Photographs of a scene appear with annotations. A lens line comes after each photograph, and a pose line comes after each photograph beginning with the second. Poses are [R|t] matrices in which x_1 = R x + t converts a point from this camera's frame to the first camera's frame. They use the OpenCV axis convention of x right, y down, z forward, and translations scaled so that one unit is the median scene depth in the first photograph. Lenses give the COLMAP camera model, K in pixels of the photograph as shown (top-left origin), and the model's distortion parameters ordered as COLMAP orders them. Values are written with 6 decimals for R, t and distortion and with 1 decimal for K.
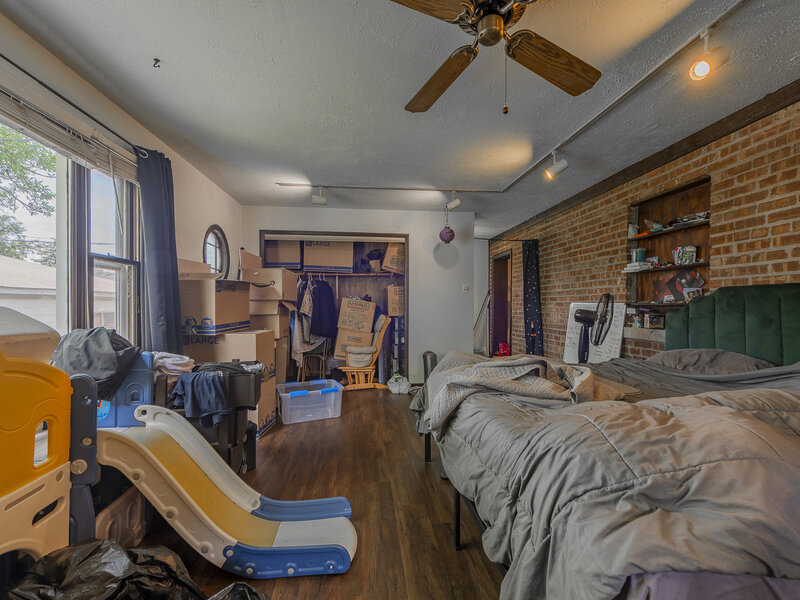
lens RADIAL K [[348.4, 0, 401.9], [0, 348.4, 302.5], [0, 0, 1]] dist [-0.002829, -0.000364]
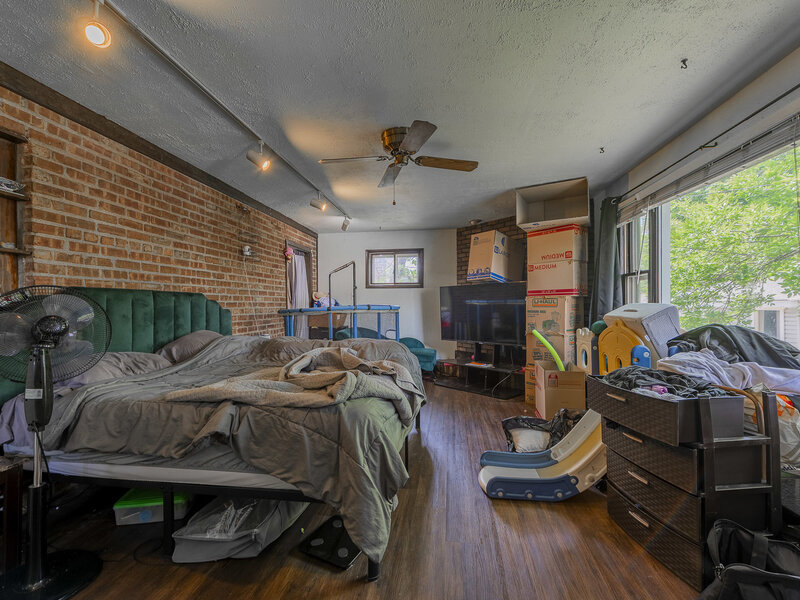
lens RADIAL K [[348.4, 0, 401.6], [0, 348.4, 304.2], [0, 0, 1]] dist [-0.002829, -0.000364]
pose [[-0.972108, 0.014808, 0.234066, -0.113548], [0.013150, 0.999876, -0.008642, 0.020272], [-0.234165, -0.005323, -0.972182, 1.754784]]
